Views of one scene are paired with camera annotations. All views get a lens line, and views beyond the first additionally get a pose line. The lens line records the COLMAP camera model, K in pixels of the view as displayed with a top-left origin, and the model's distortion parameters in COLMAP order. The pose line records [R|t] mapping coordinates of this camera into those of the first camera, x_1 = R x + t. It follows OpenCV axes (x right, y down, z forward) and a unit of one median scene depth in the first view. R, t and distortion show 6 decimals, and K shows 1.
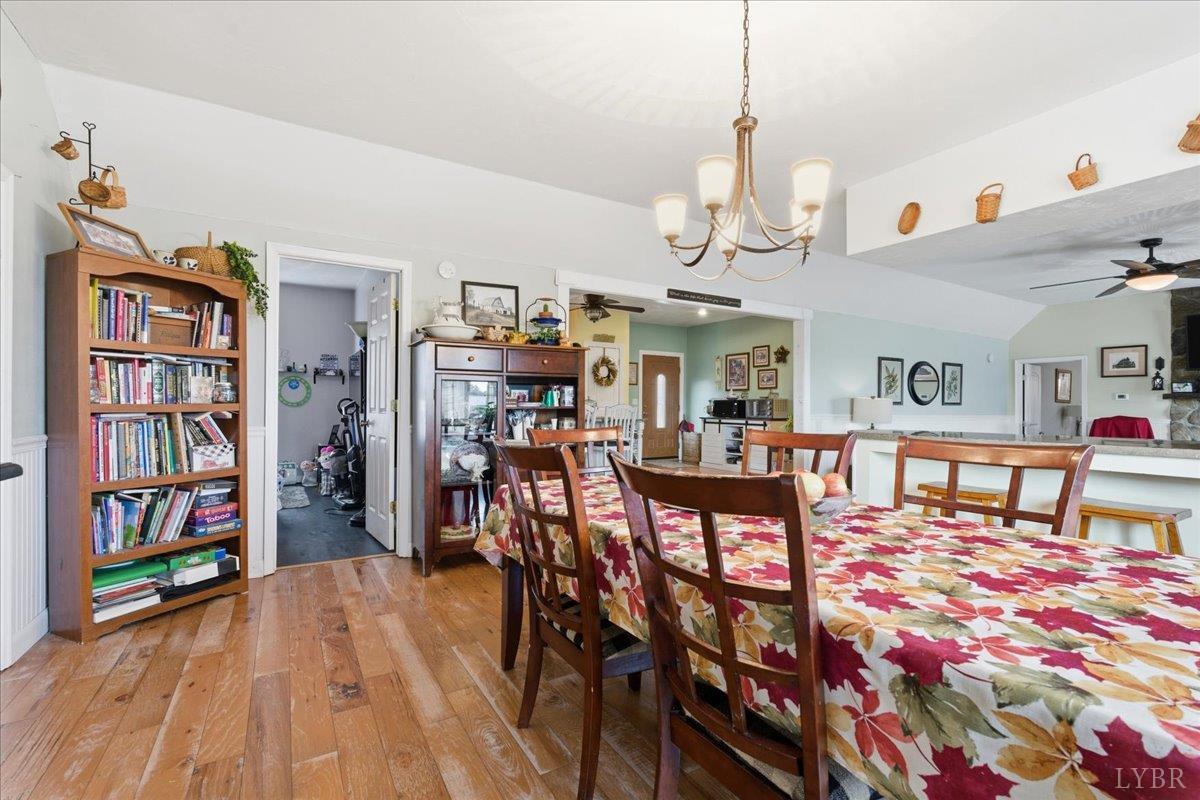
lens RADIAL K [[522.2, 0, 606.4], [0, 522.2, 401.9], [0, 0, 1]] dist [-0.001337, -0.000565]
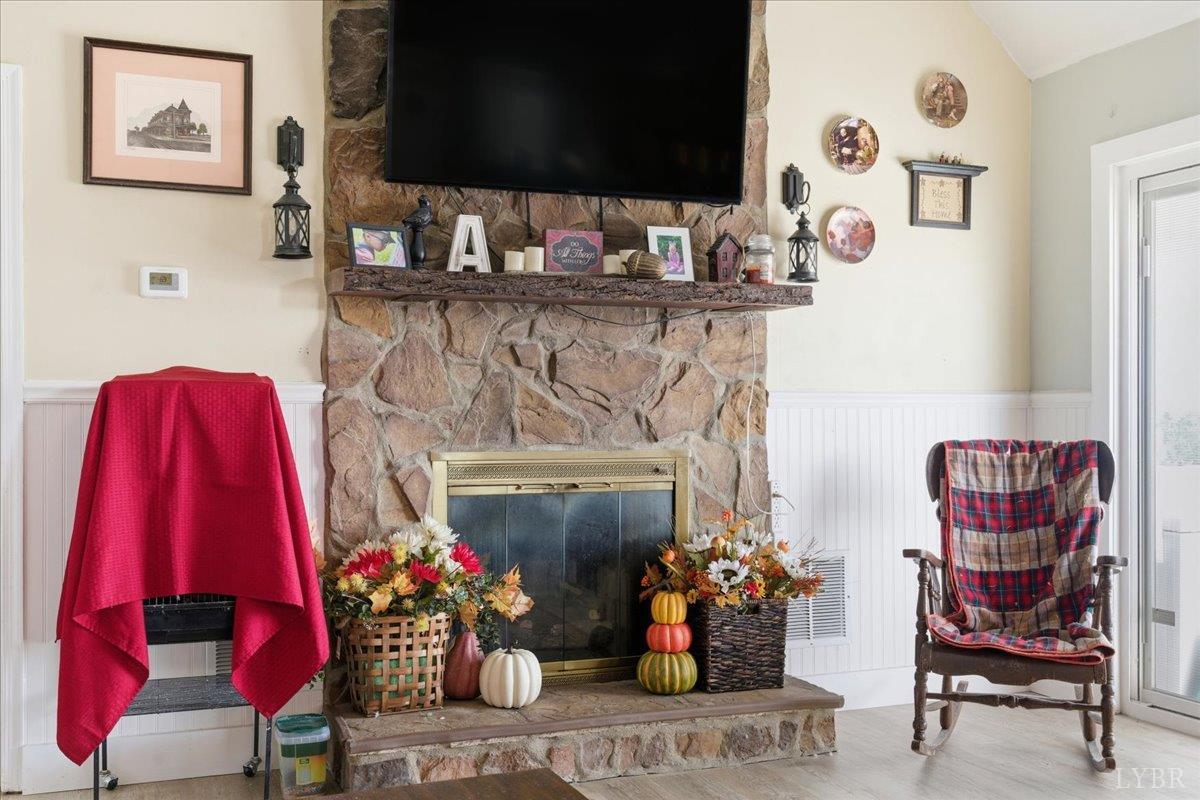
lens RADIAL K [[1216.4, 0, 600.2], [0, 1216.4, 406.1], [0, 0, 1]] dist [0.008057, 0.017834]
pose [[0.172644, -0.000269, 0.984984, 0.468582], [-0.001560, 0.999999, 0.000547, 0.035922], [-0.984983, -0.001631, 0.172644, 0.655420]]
